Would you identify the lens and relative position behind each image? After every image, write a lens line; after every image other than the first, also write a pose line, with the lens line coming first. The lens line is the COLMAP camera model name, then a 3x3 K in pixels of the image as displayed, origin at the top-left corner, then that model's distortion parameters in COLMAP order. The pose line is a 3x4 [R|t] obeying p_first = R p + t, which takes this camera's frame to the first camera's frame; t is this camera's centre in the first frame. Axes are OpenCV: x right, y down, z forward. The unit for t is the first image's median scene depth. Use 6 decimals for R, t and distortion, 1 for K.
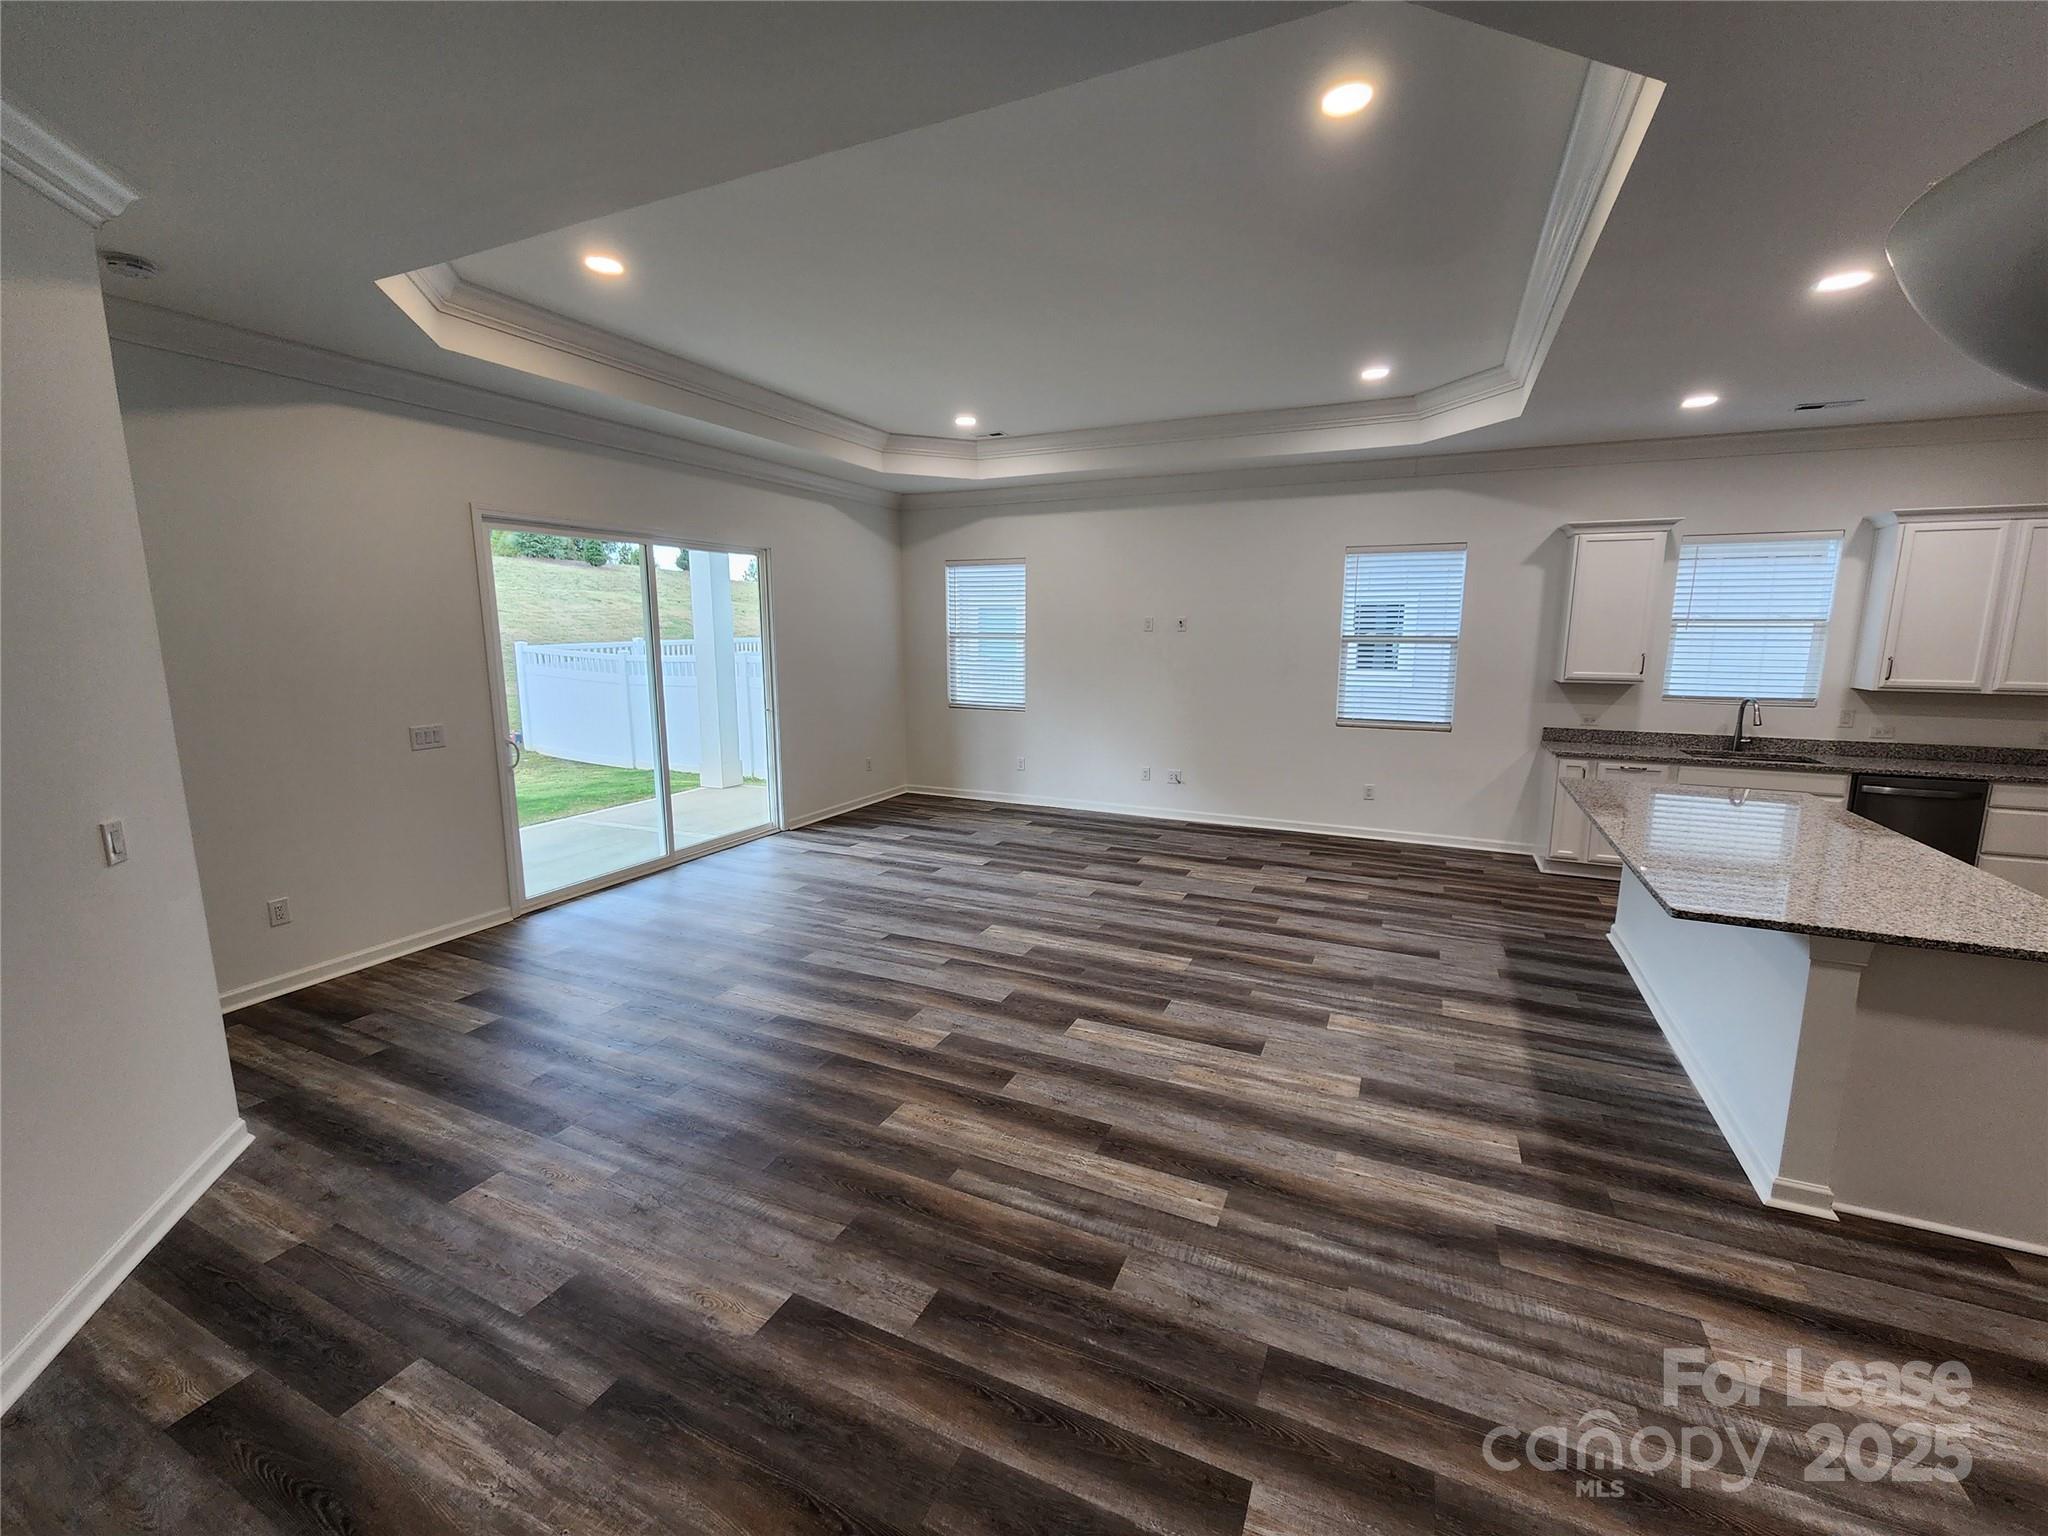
lens RADIAL K [[825.6, 0, 1049.8], [0, 825.6, 771.3], [0, 0, 1]] dist [-0.001223, -0.000183]
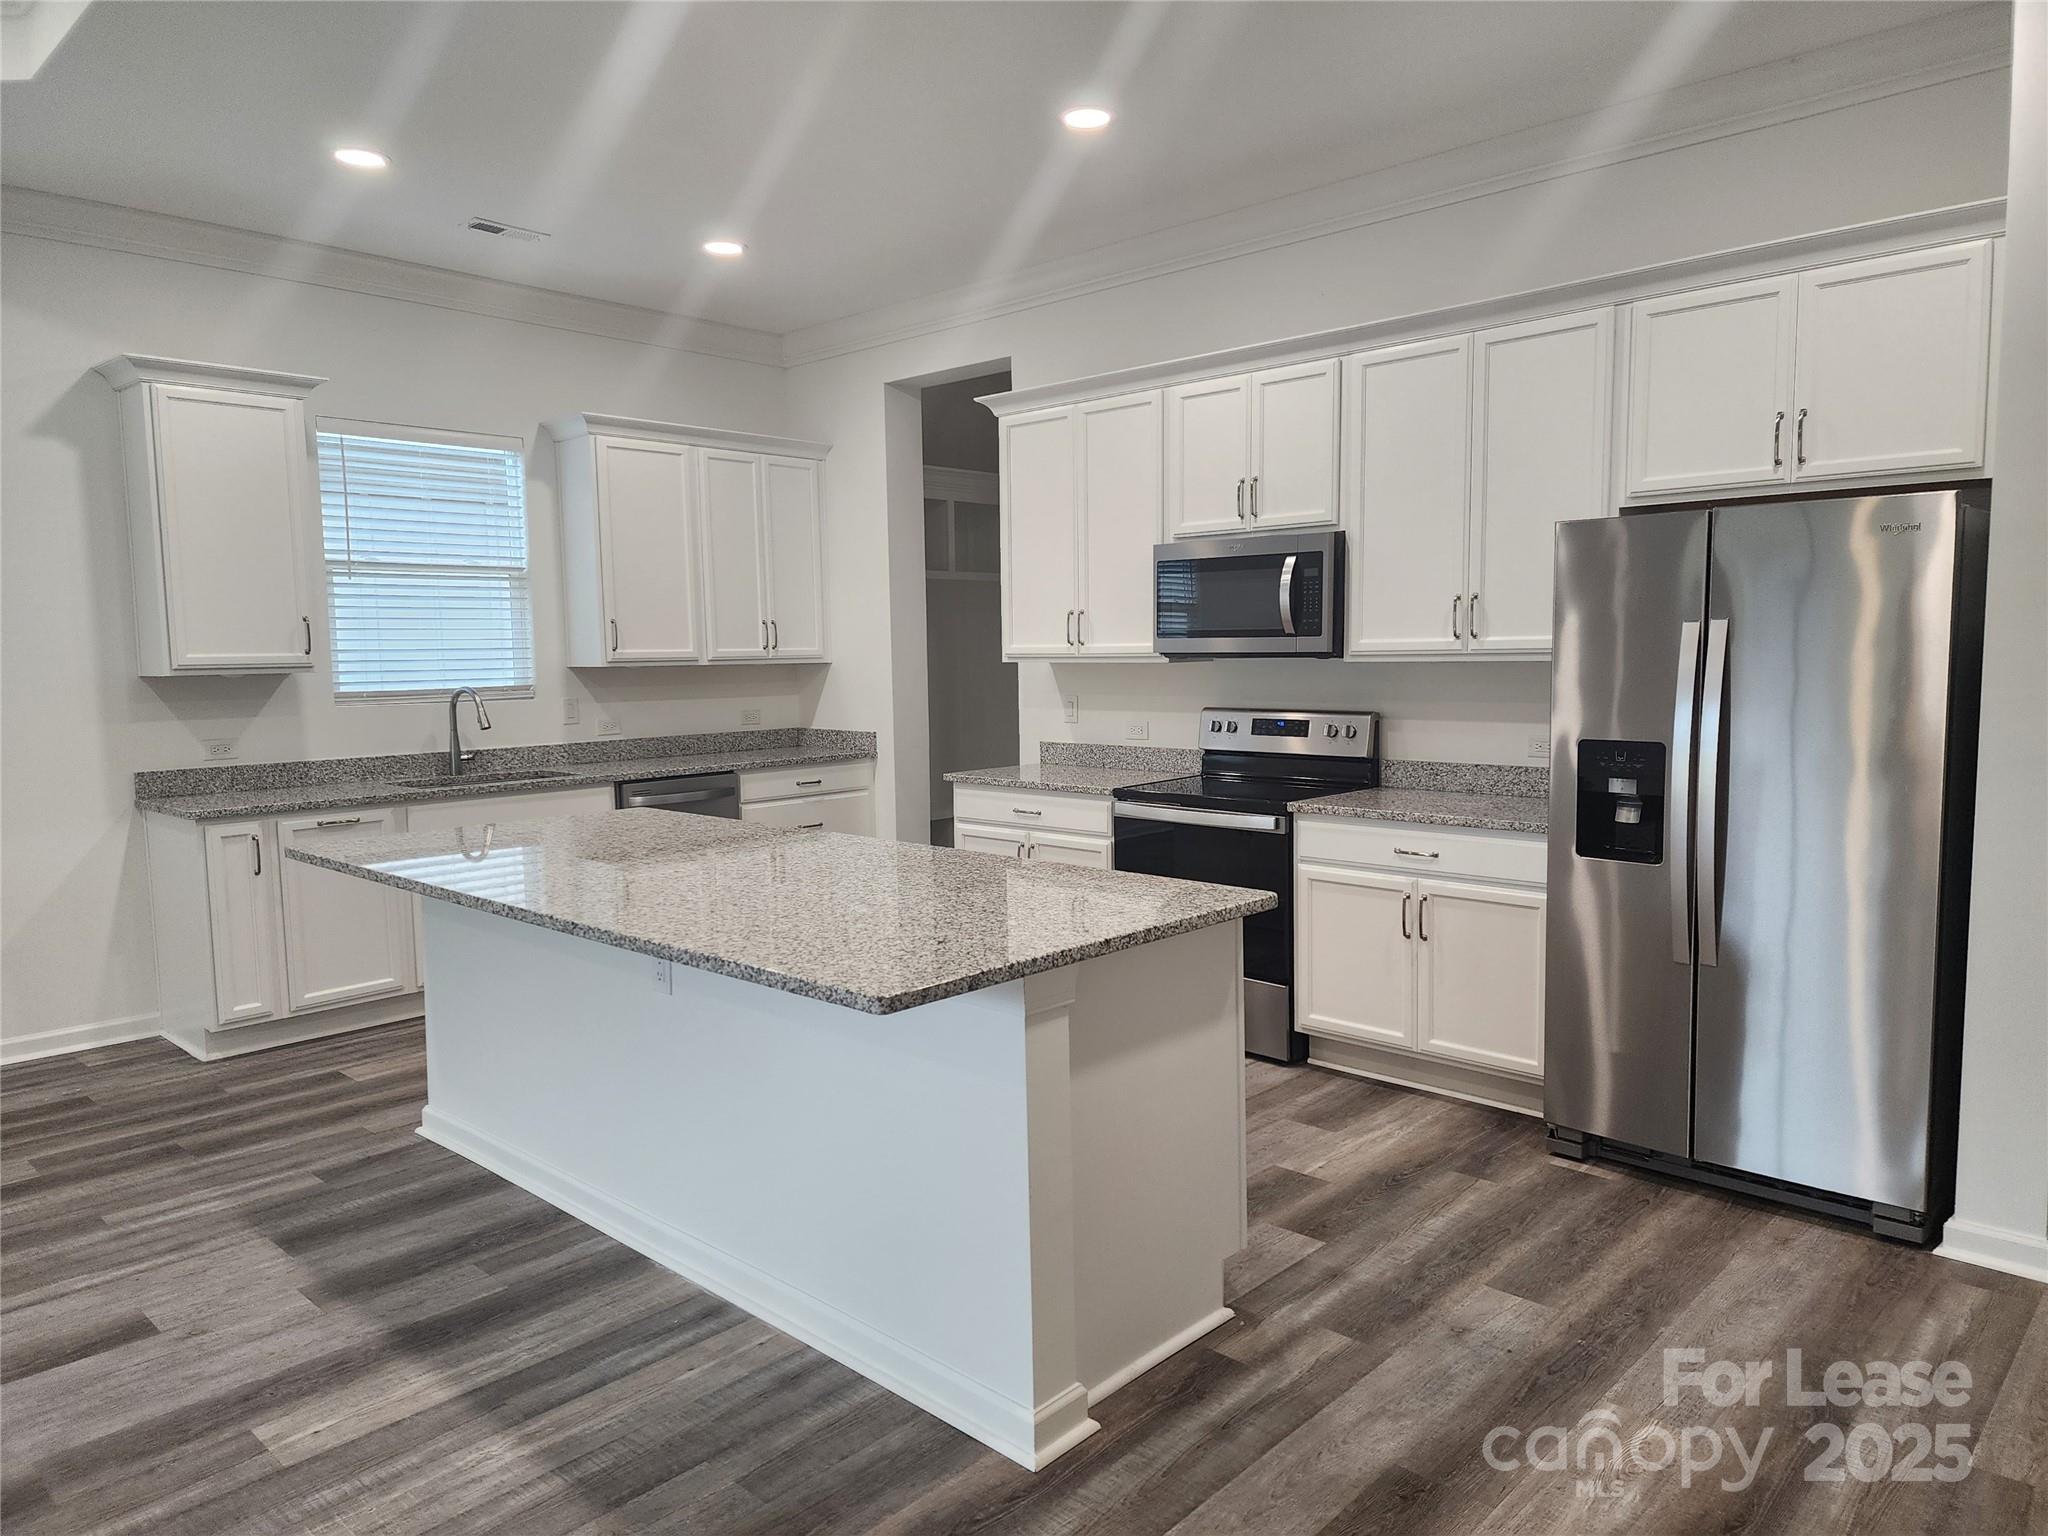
lens RADIAL K [[1353.5, 0, 1024.0], [0, 1353.5, 768.0], [0, 0, 1]] dist [0.009521, -0.003575]
pose [[0.327264, -0.094509, 0.940195, 0.016895], [0.176590, 0.983574, 0.037402, 0.008031], [-0.928286, 0.153789, 0.338577, 0.285659]]
